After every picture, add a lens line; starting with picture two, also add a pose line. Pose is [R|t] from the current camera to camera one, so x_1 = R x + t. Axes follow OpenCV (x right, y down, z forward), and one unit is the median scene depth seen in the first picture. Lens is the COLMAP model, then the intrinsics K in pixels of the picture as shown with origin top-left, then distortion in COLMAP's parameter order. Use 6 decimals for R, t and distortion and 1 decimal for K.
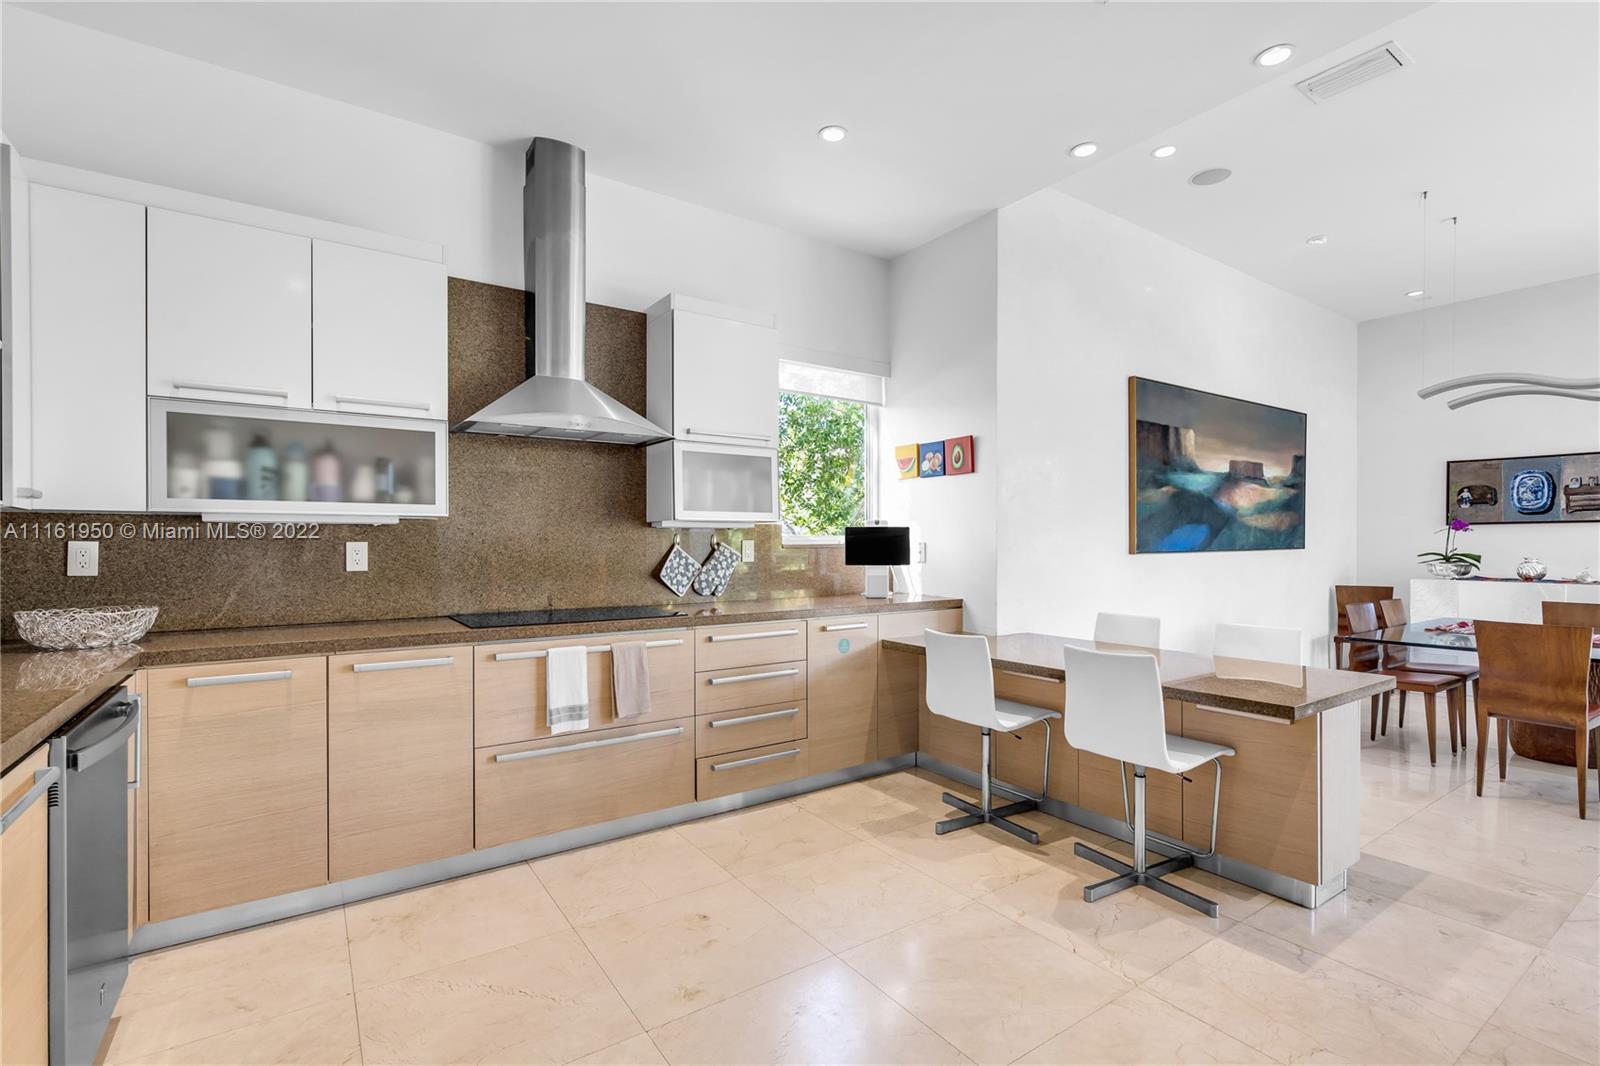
lens RADIAL K [[731.5, 0, 803.8], [0, 731.5, 543.4], [0, 0, 1]] dist [-0.000489, -0.000579]
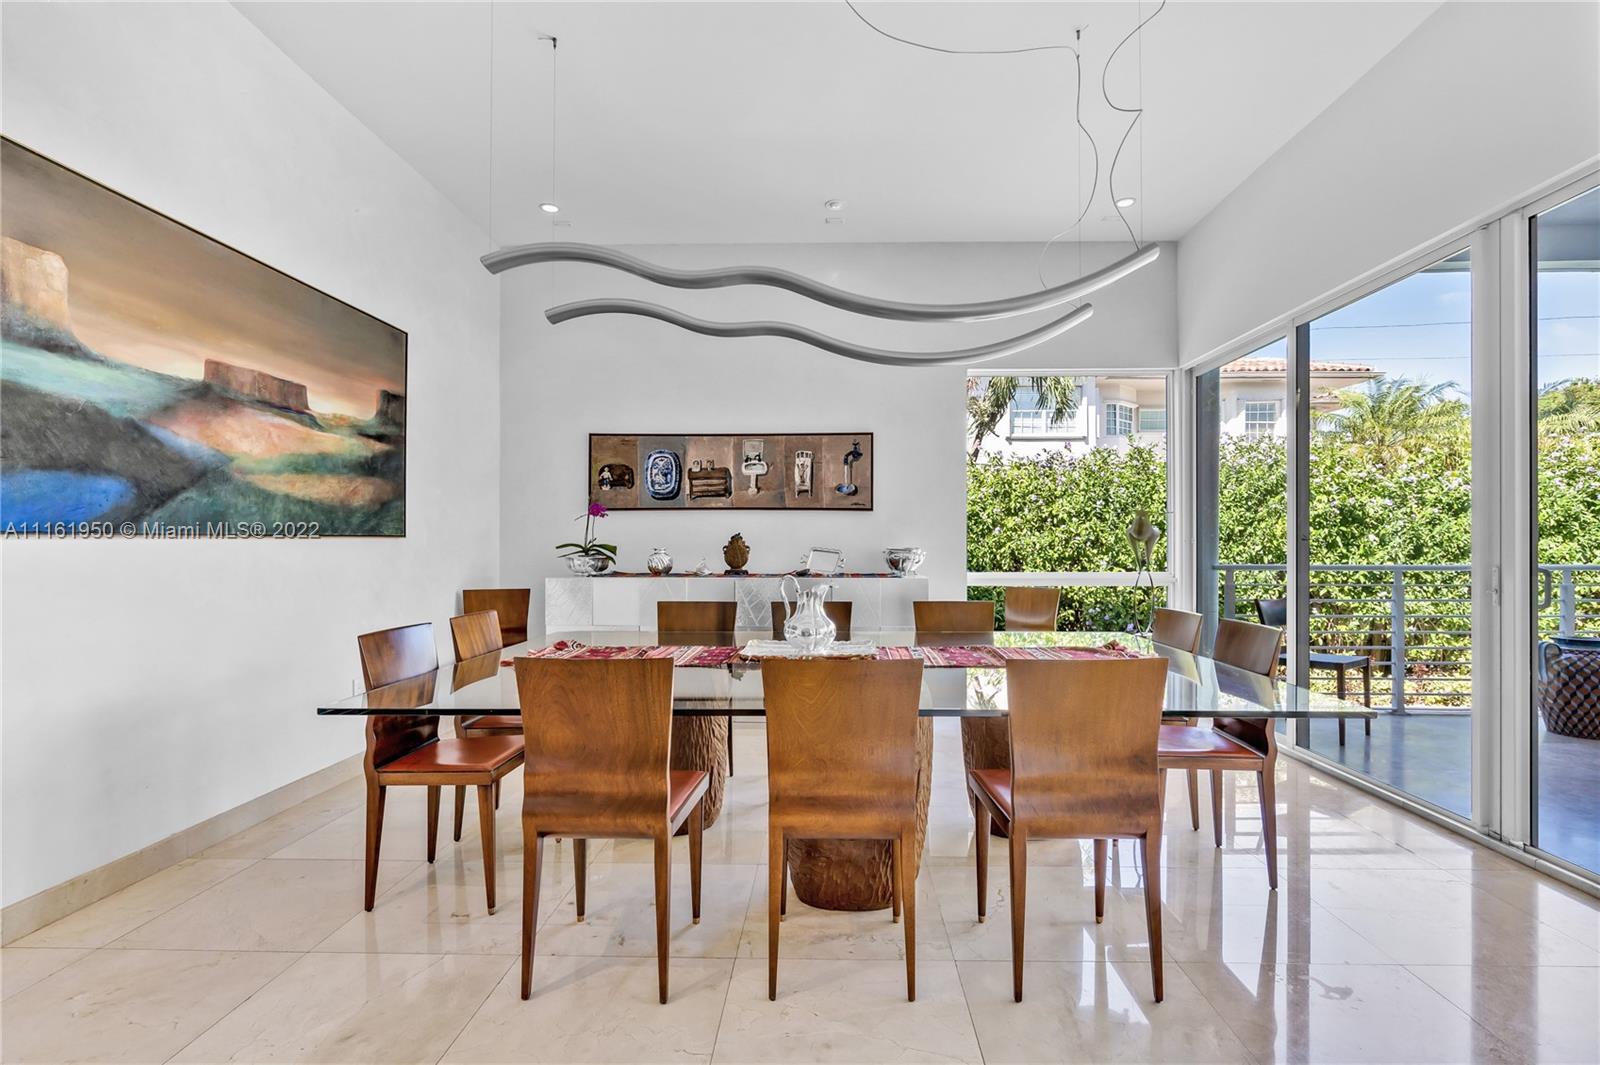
lens RADIAL K [[731.5, 0, 803.8], [0, 731.5, 542.9], [0, 0, 1]] dist [-0.000489, -0.000579]
pose [[0.603004, 0.003461, 0.797731, 0.395222], [-0.001838, 0.999994, -0.002949, 0.014723], [-0.797736, 0.000313, 0.603007, 0.331692]]
